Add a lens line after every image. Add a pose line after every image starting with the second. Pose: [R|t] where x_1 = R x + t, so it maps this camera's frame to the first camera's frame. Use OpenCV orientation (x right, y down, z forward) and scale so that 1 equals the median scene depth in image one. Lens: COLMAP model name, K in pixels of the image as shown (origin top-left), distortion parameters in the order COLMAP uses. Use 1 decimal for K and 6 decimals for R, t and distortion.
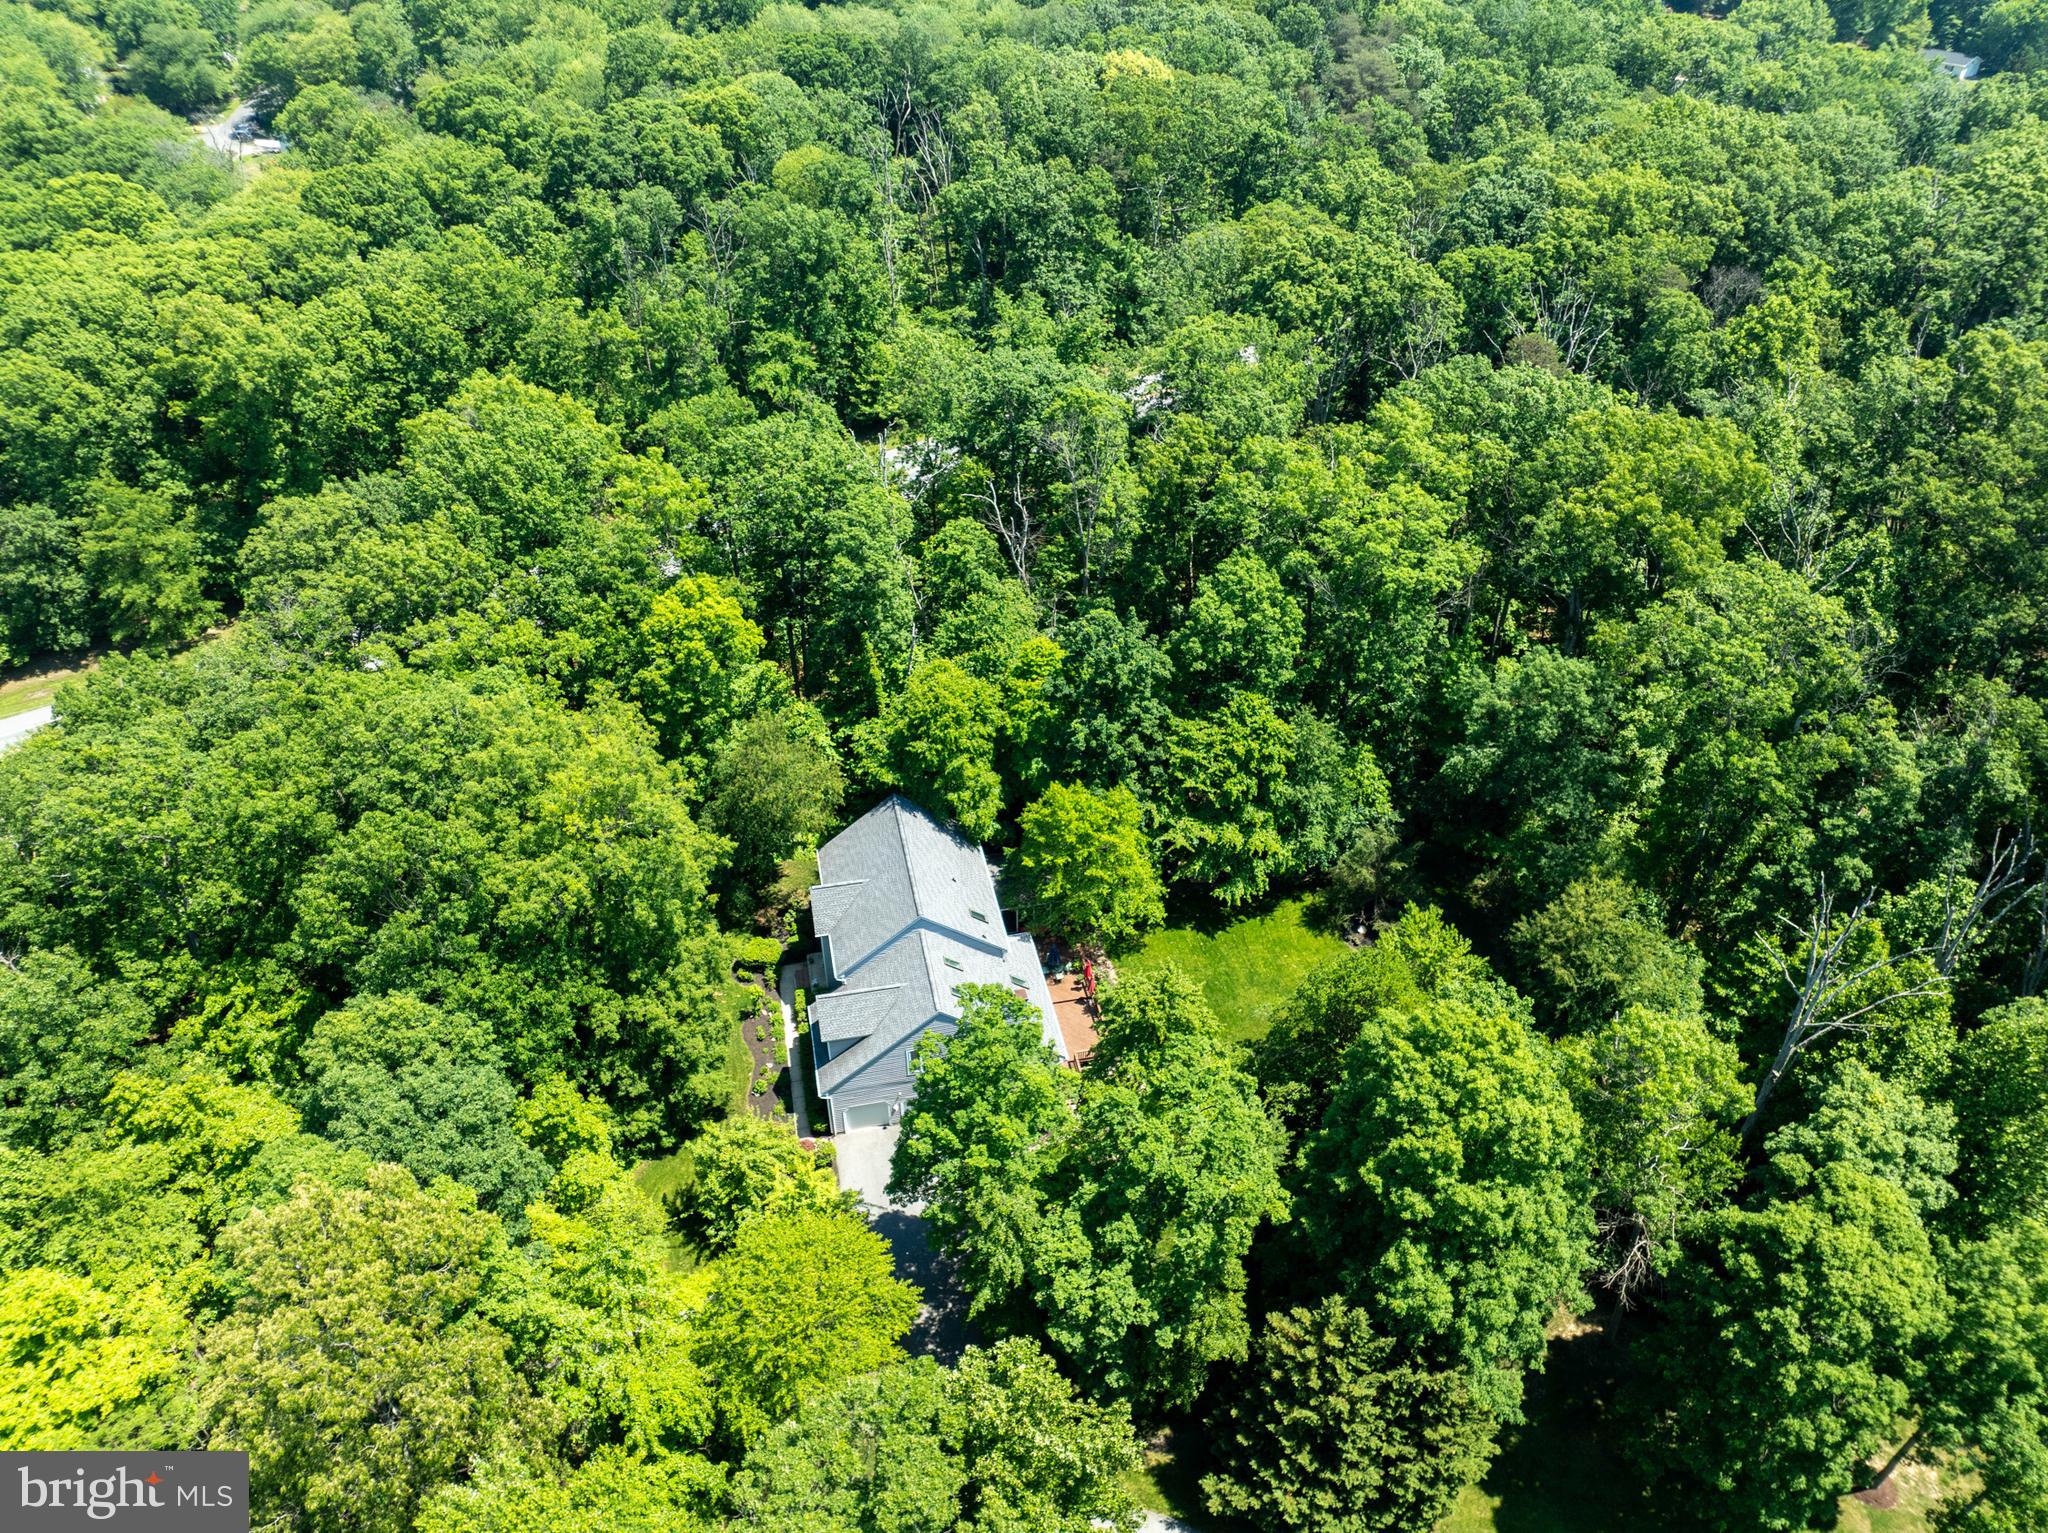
lens RADIAL K [[1444.8, 0, 1018.4], [0, 1444.8, 771.7], [0, 0, 1]] dist [-0.026053, -0.019679]
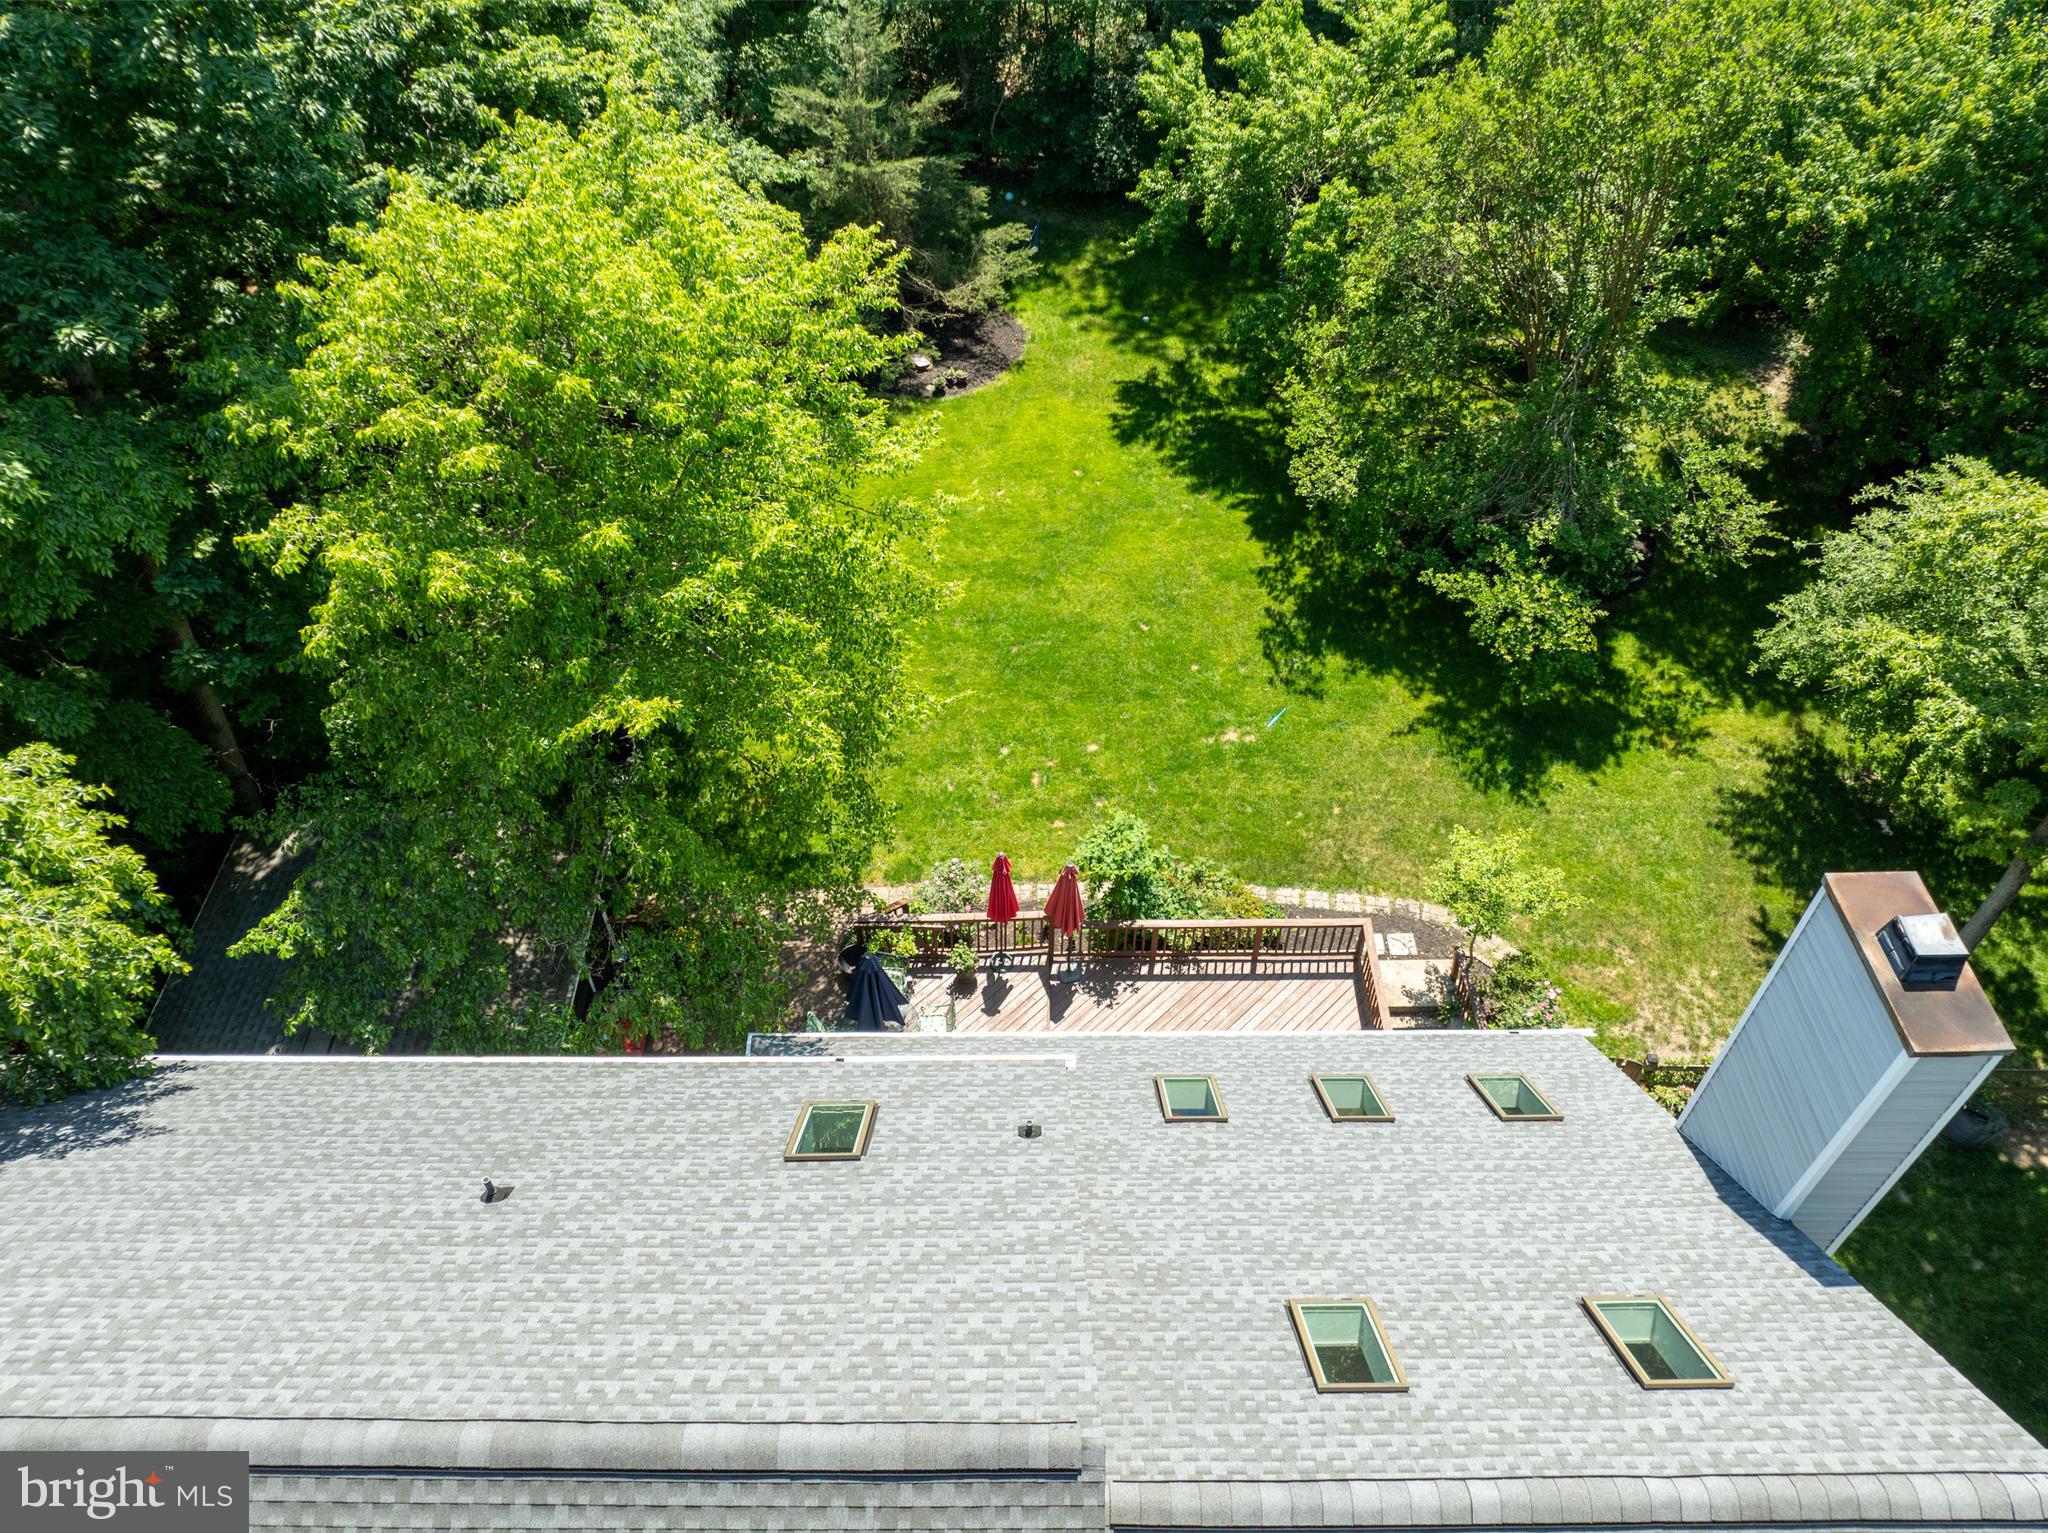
lens RADIAL K [[1444.8, 0, 1018.4], [0, 1444.8, 771.7], [0, 0, 1]] dist [-0.026053, -0.019679]
pose [[0.208380, -0.703812, 0.679137, -0.096286], [0.601884, 0.639603, 0.478166, 0.013833], [-0.770917, 0.309122, 0.556894, 0.845515]]
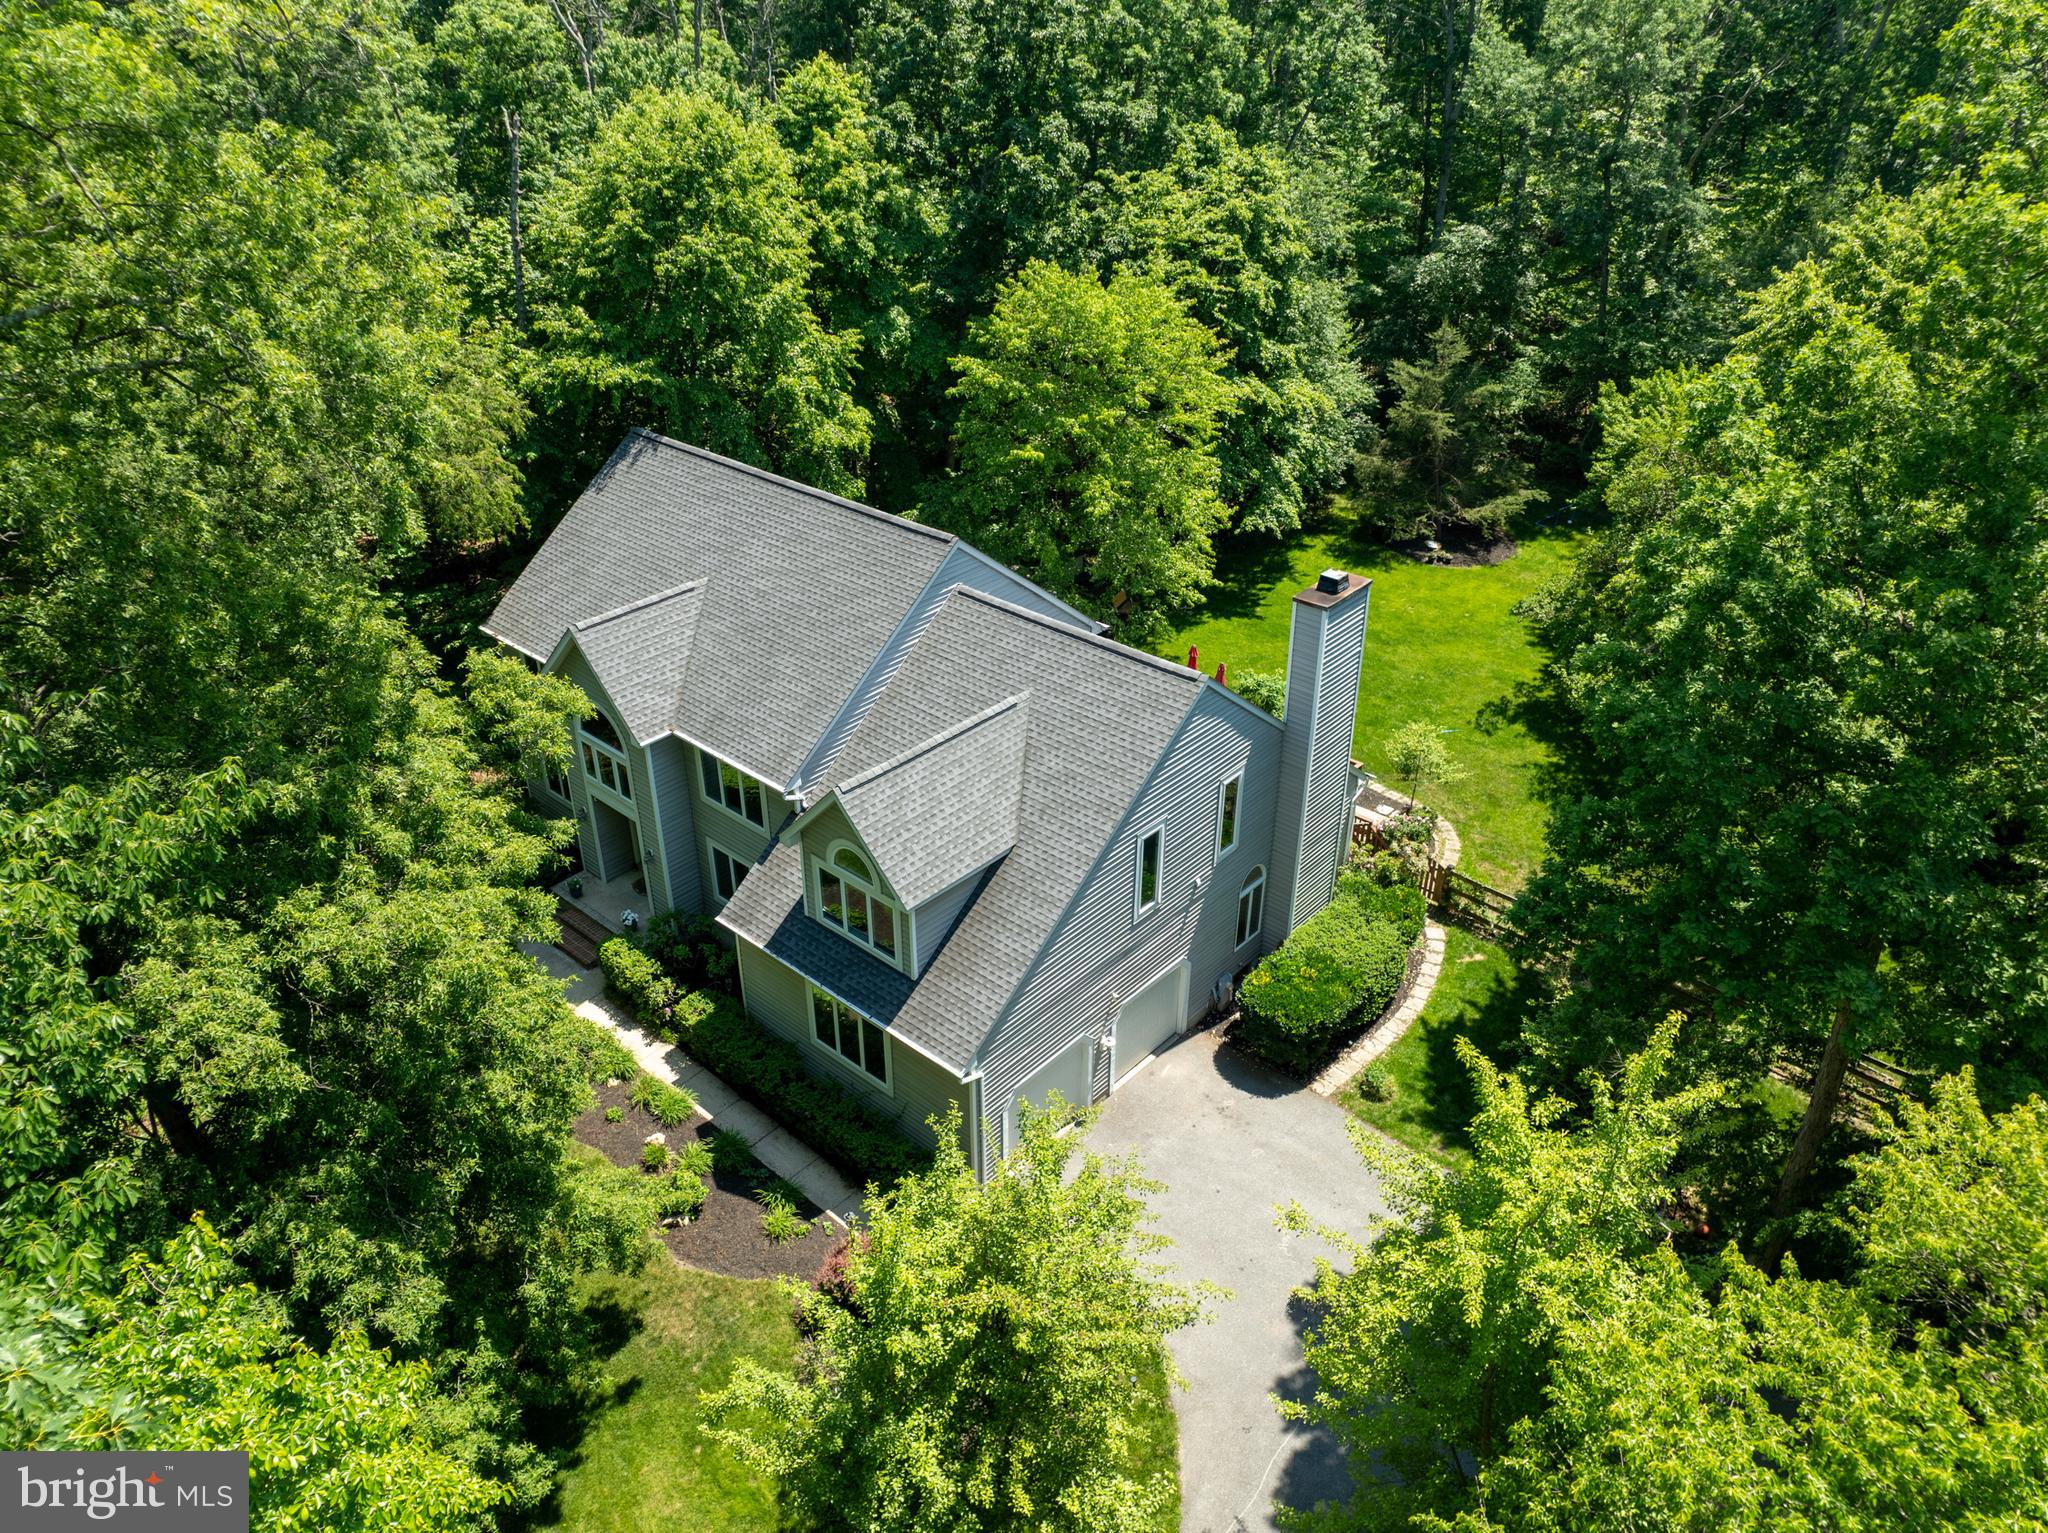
lens RADIAL K [[1444.8, 0, 1018.4], [0, 1444.8, 771.7], [0, 0, 1]] dist [-0.026053, -0.019679]
pose [[0.805113, -0.301738, 0.510634, -0.237618], [0.359279, 0.933108, -0.015091, 0.151979], [-0.471923, 0.195610, 0.859666, 0.626128]]
